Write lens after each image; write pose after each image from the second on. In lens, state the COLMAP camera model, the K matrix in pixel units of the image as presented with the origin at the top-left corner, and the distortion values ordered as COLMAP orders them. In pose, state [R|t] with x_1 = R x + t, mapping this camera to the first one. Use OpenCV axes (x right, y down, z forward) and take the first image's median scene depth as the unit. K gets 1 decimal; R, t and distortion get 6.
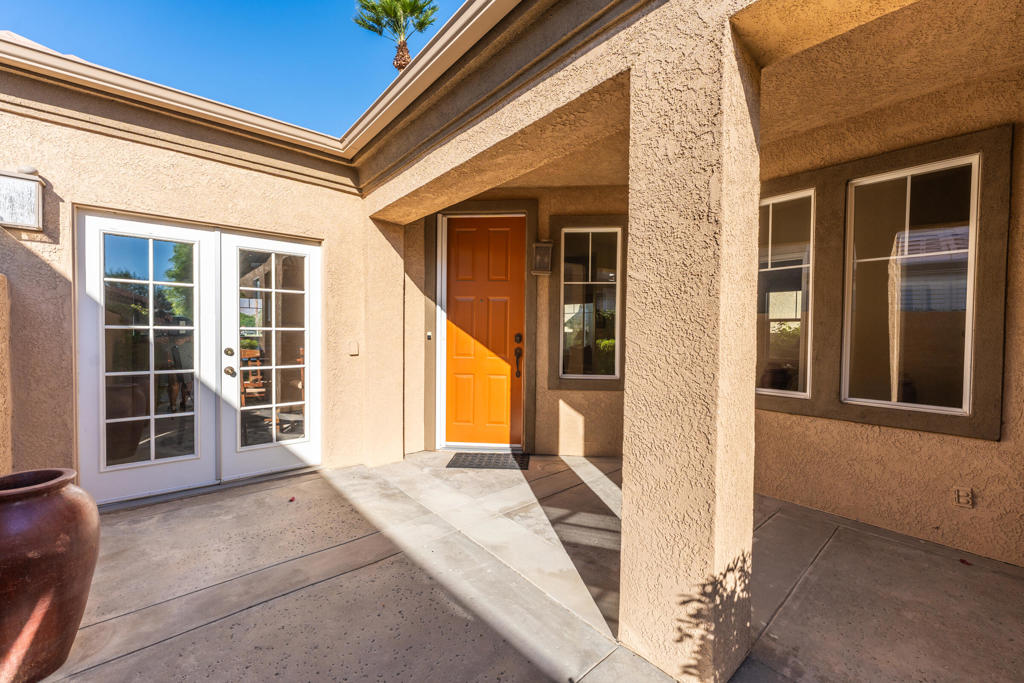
lens RADIAL K [[414.1, 0, 513.7], [0, 414.1, 342.1], [0, 0, 1]] dist [-0.000345, -0.000138]
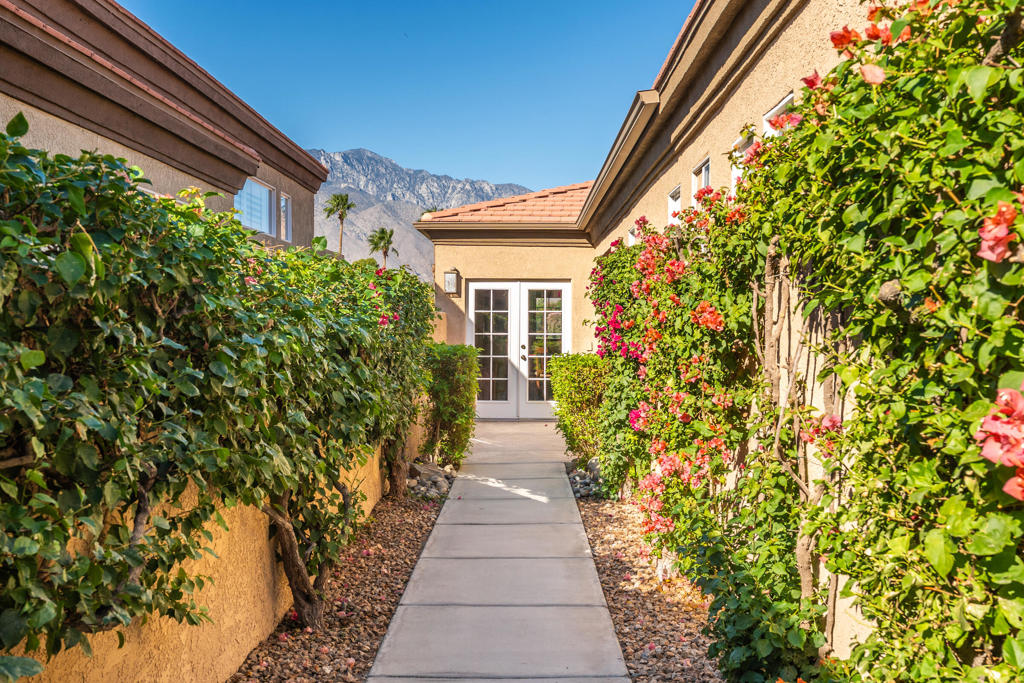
lens RADIAL K [[1061.4, 0, 512.4], [0, 1061.4, 340.7], [0, 0, 1]] dist [0.000395, 0.000000]
pose [[0.747956, 0.001352, -0.663747, 2.409799], [-0.013043, 0.999835, -0.012661, 0.057443], [0.663620, 0.018127, 0.747850, -2.559515]]
